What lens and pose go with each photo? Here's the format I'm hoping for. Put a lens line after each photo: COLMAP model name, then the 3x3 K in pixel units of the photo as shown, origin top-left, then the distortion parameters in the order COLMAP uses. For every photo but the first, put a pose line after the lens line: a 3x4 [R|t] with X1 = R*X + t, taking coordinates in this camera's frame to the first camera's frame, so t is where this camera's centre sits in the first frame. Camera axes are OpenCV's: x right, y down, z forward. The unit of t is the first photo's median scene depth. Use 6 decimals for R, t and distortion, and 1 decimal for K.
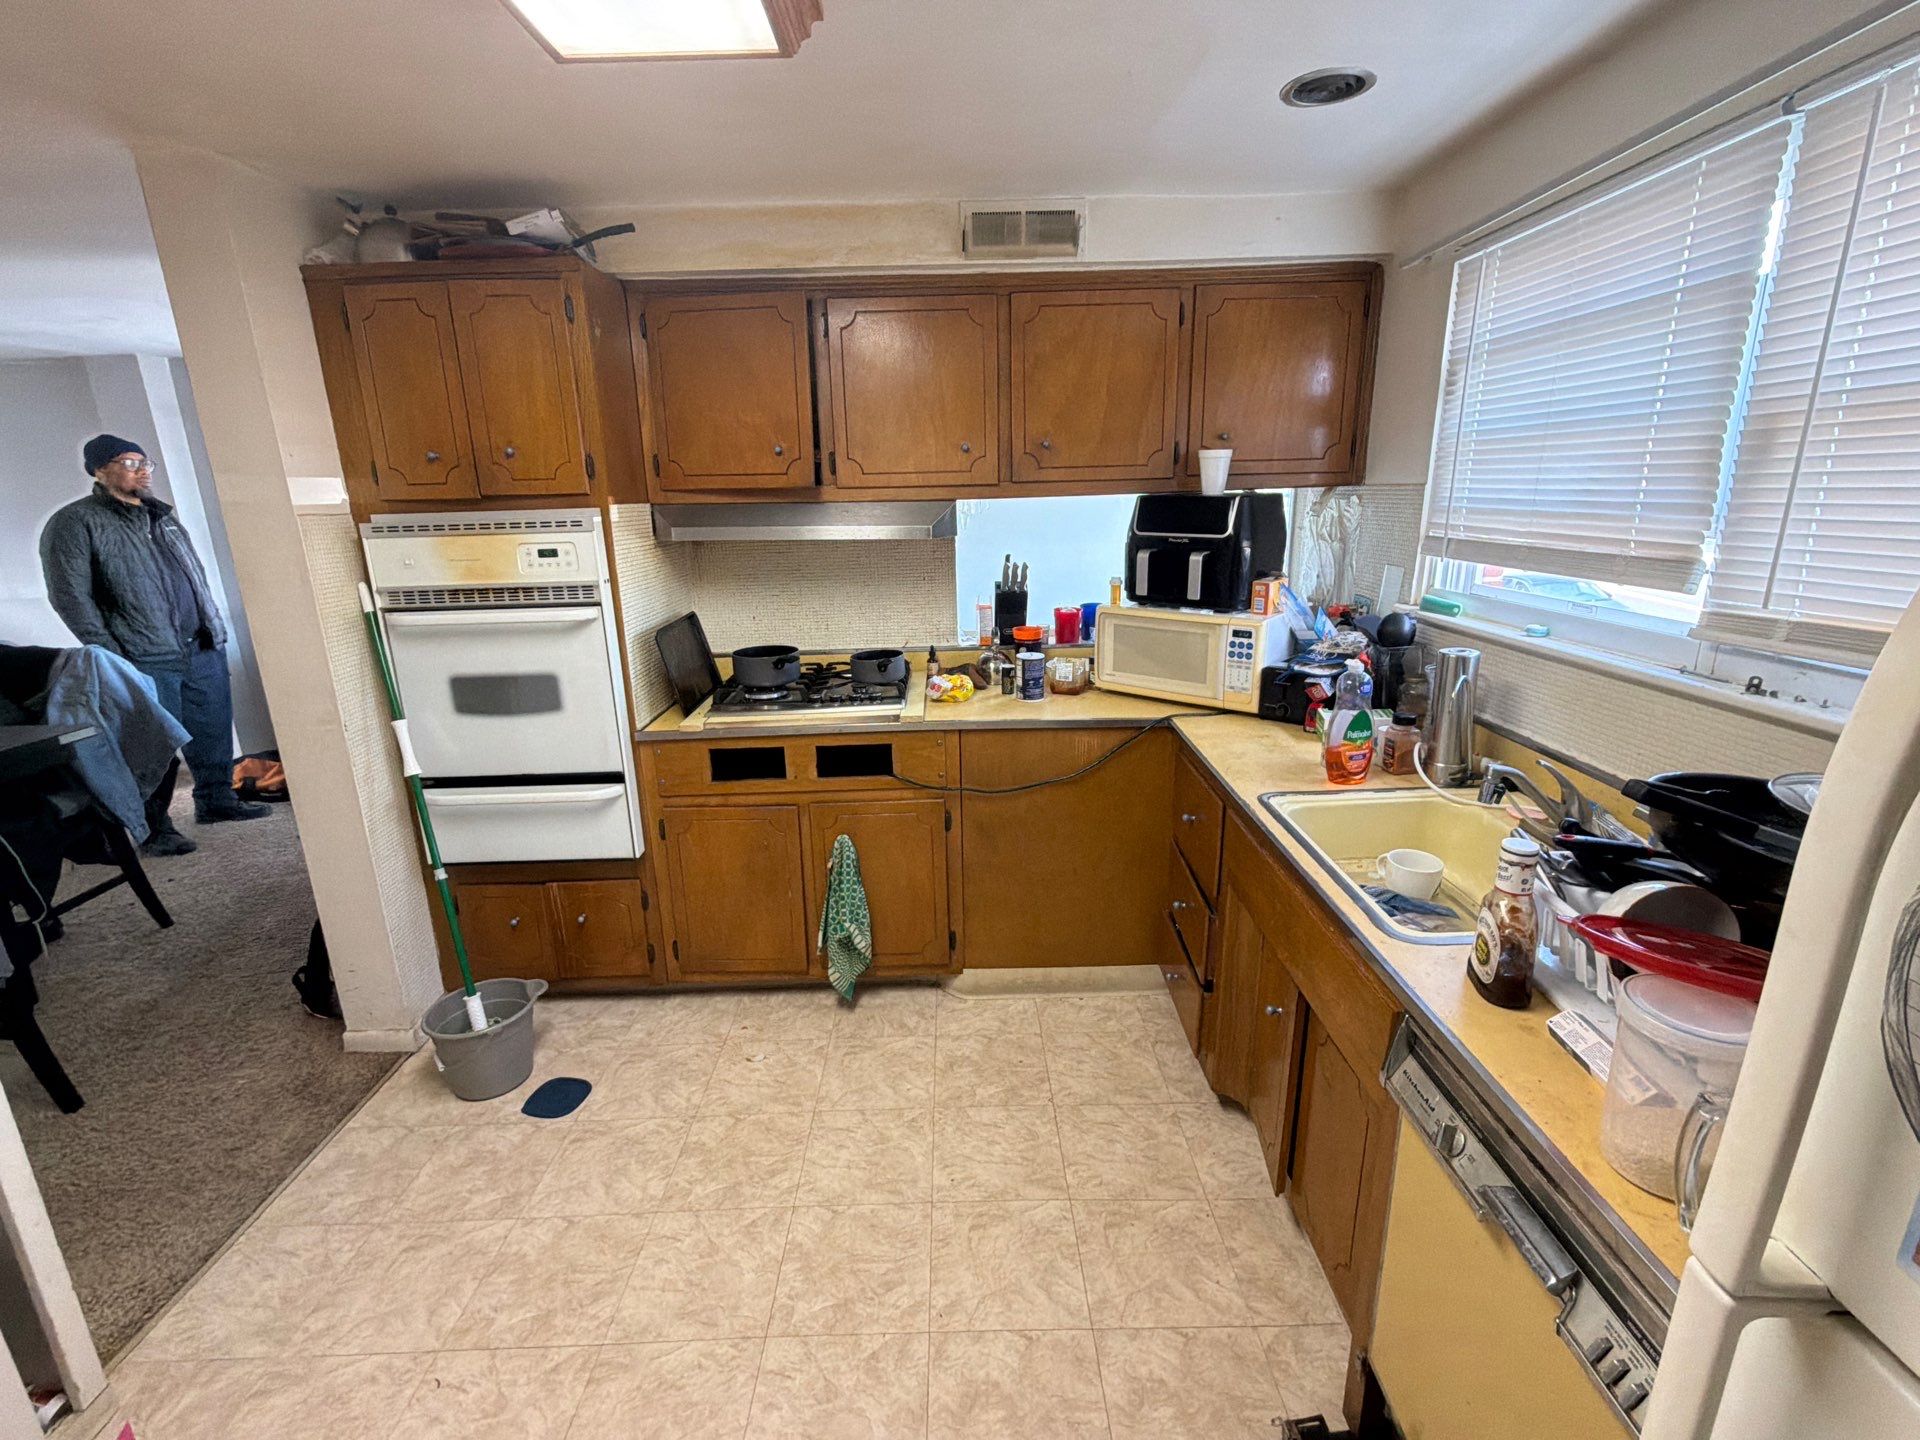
lens RADIAL K [[857.5, 0, 951.6], [0, 857.5, 720.5], [0, 0, 1]] dist [0.001235, -0.000240]
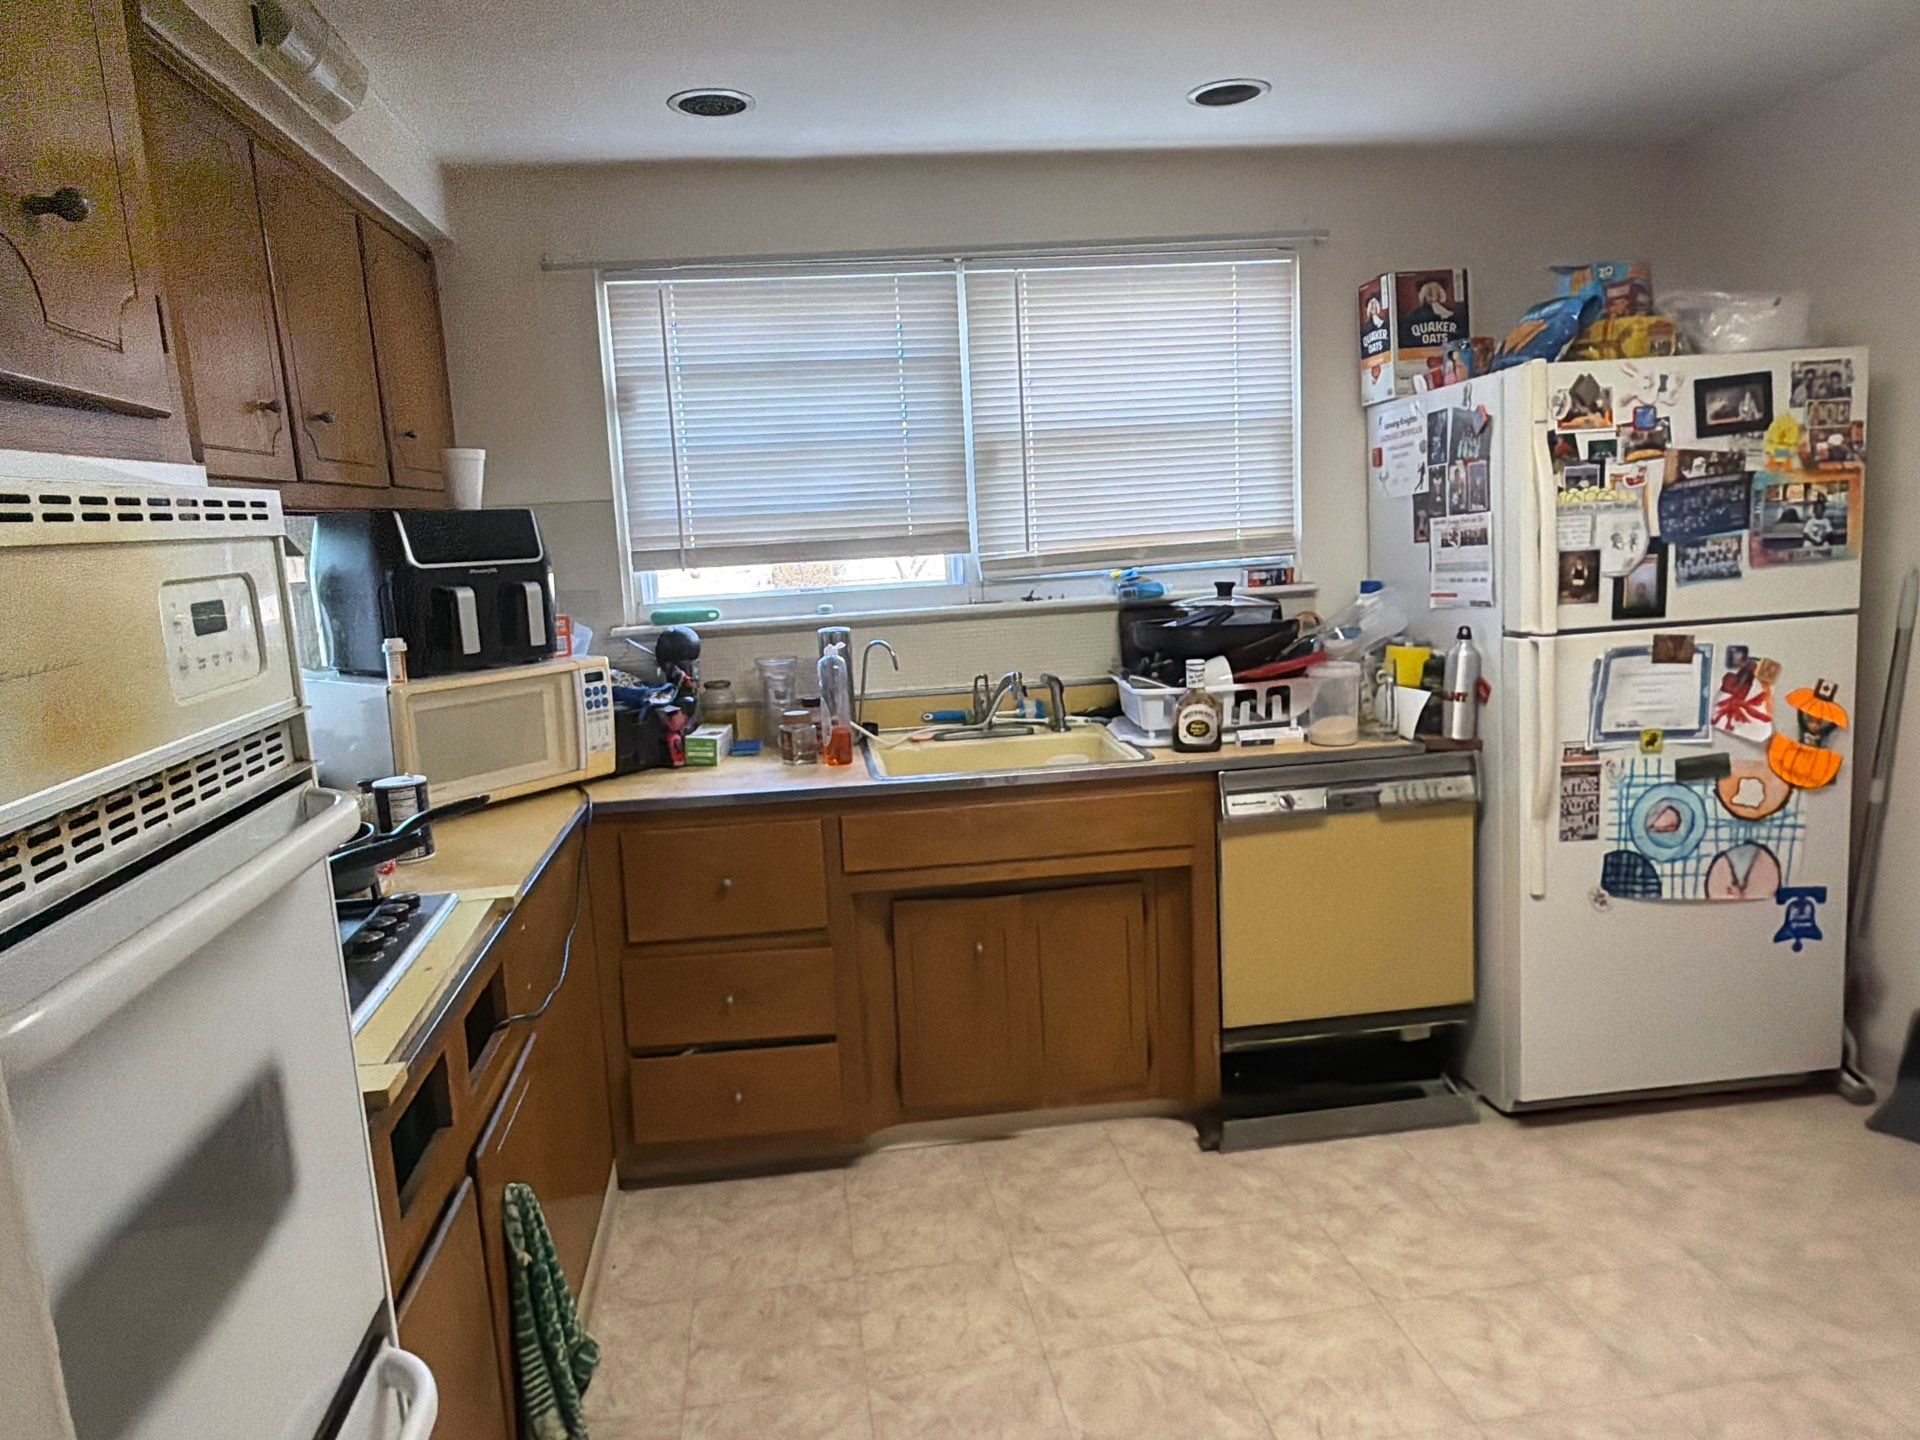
lens RADIAL K [[1272.3, 0, 960.0], [0, 1272.3, 720.0], [0, 0, 1]] dist [0.003352, -0.002132]
pose [[-0.131065, -0.130044, 0.982807, -0.213943], [0.313443, 0.935069, 0.165528, -0.037591], [-0.940519, 0.329749, -0.081793, 0.195562]]
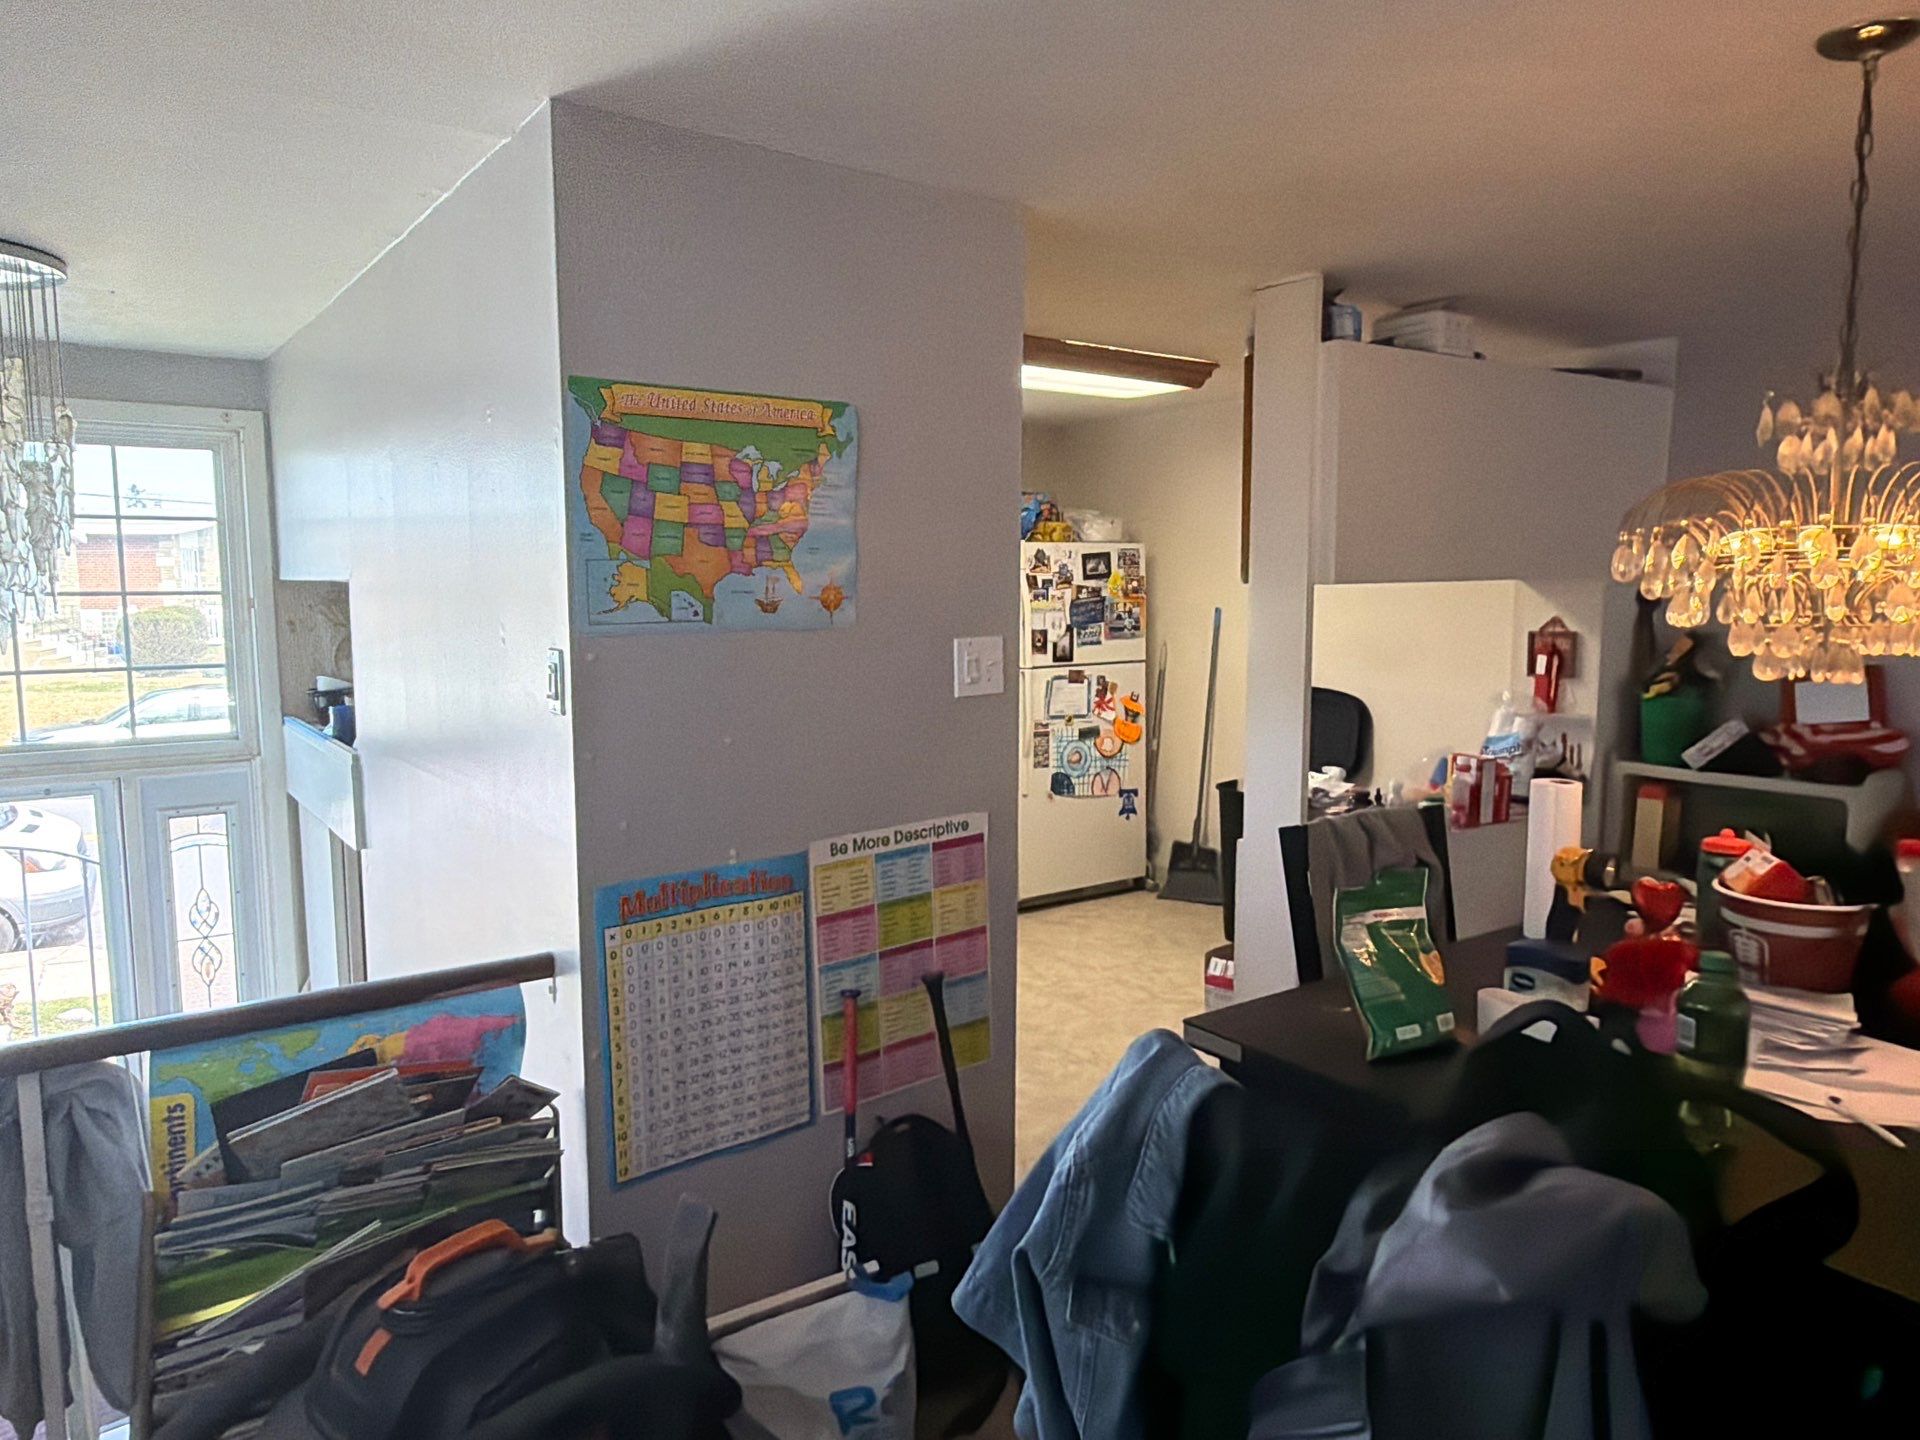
lens RADIAL K [[1272.3, 0, 960.0], [0, 1272.3, 720.0], [0, 0, 1]] dist [0.003352, -0.002132]
pose [[-0.585134, -0.069547, 0.807949, -0.417957], [0.225676, 0.942993, 0.244611, -0.098586], [-0.778902, 0.325465, -0.536082, 0.397685]]
